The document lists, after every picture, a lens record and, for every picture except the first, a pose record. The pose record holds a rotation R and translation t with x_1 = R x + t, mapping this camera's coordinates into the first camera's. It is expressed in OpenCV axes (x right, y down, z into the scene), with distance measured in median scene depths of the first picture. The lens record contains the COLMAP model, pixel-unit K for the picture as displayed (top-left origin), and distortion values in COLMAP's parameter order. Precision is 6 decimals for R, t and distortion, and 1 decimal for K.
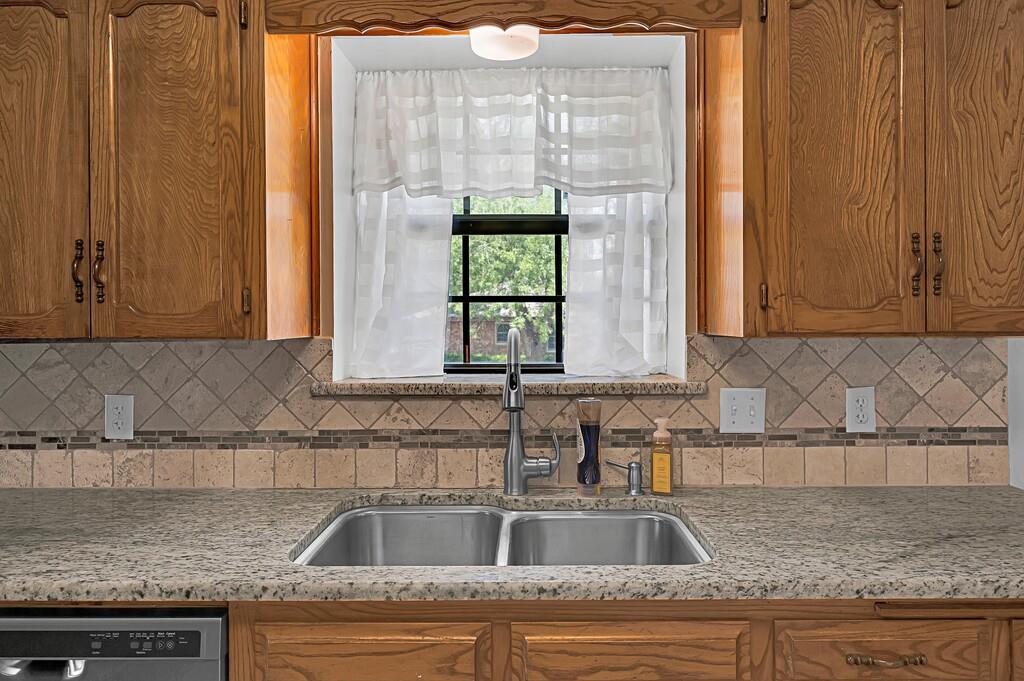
lens RADIAL K [[695.1, 0, 502.8], [0, 695.1, 319.9], [0, 0, 1]] dist [-0.008388, 0.002067]
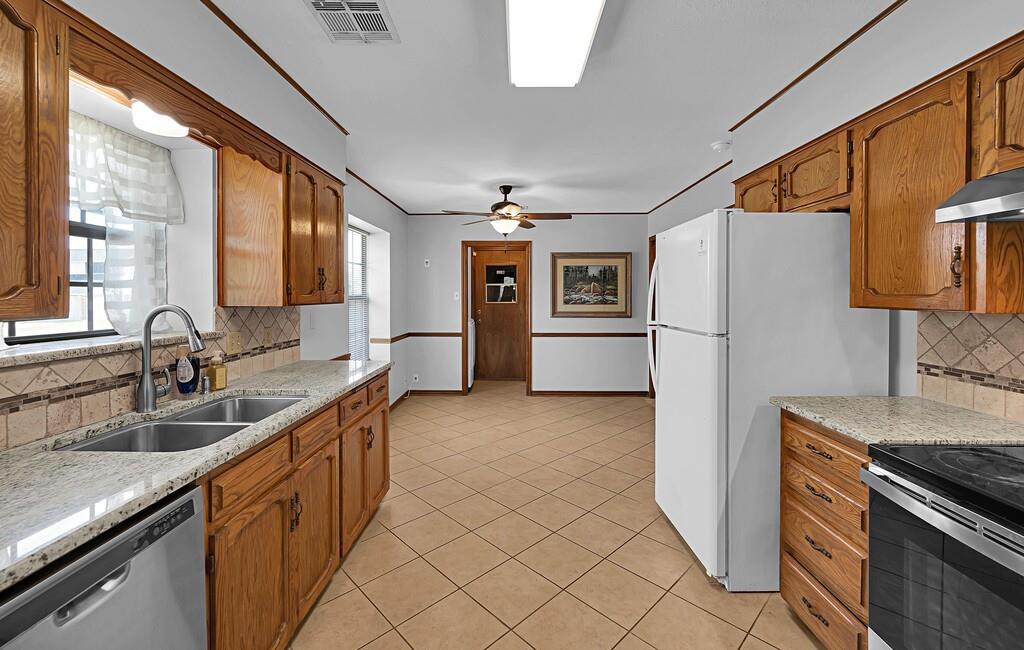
lens RADIAL K [[423.2, 0, 518.9], [0, 423.2, 298.8], [0, 0, 1]] dist [-0.001921, -0.000220]
pose [[-0.011027, -0.004927, 0.999927, -0.910377], [-0.002113, 0.999986, 0.004904, -0.008214], [-0.999937, -0.002059, -0.011037, 0.173308]]
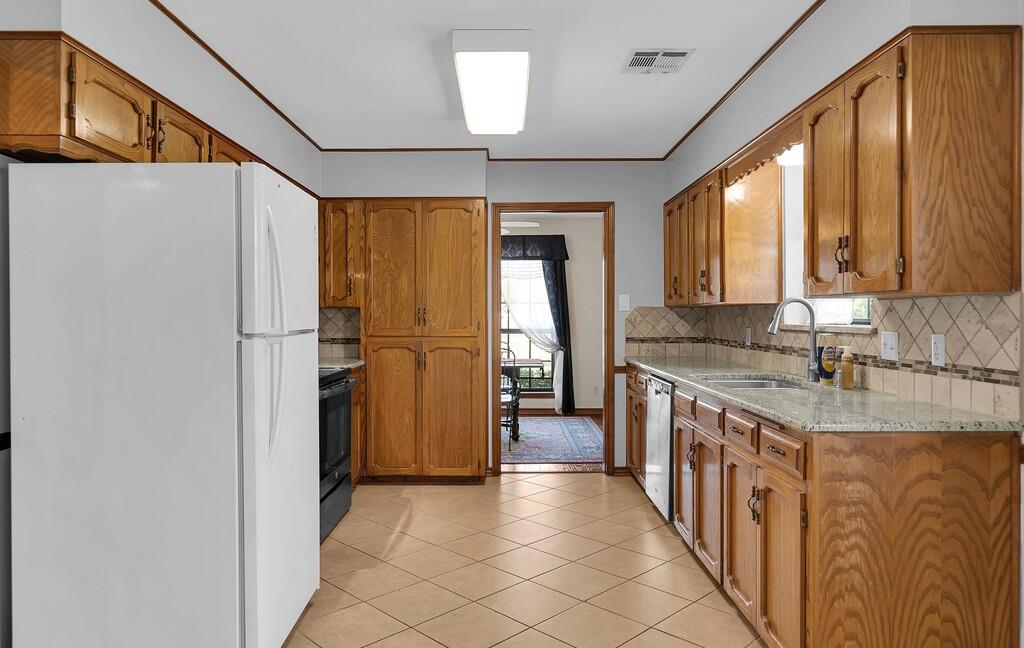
lens RADIAL K [[674.1, 0, 513.4], [0, 674.1, 321.5], [0, 0, 1]] dist [0.002385, 0.001046]
pose [[0.010881, 0.013900, -0.999844, 1.868413], [0.005517, 0.999887, 0.013961, 0.048410], [0.999926, -0.005668, 0.010803, 0.126280]]
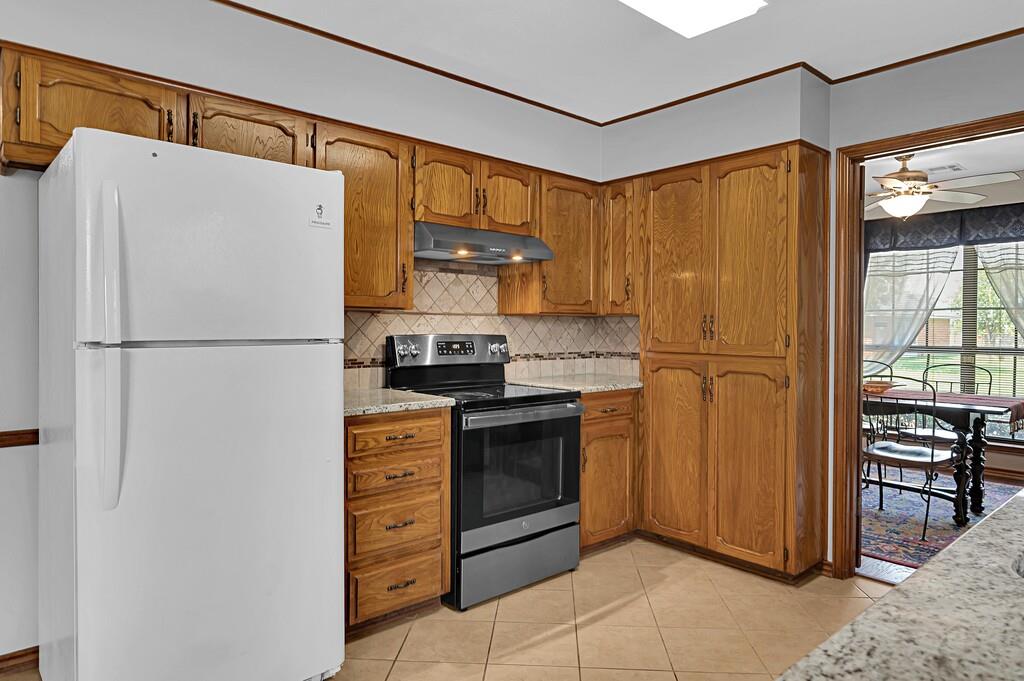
lens RADIAL K [[646.4, 0, 512.7], [0, 646.4, 332.3], [0, 0, 1]] dist [-0.011850, -0.002695]
pose [[-0.737615, 0.006489, -0.675190, 0.785259], [0.001271, 0.999965, 0.008221, 0.065177], [0.675220, 0.005206, -0.737598, 0.795701]]
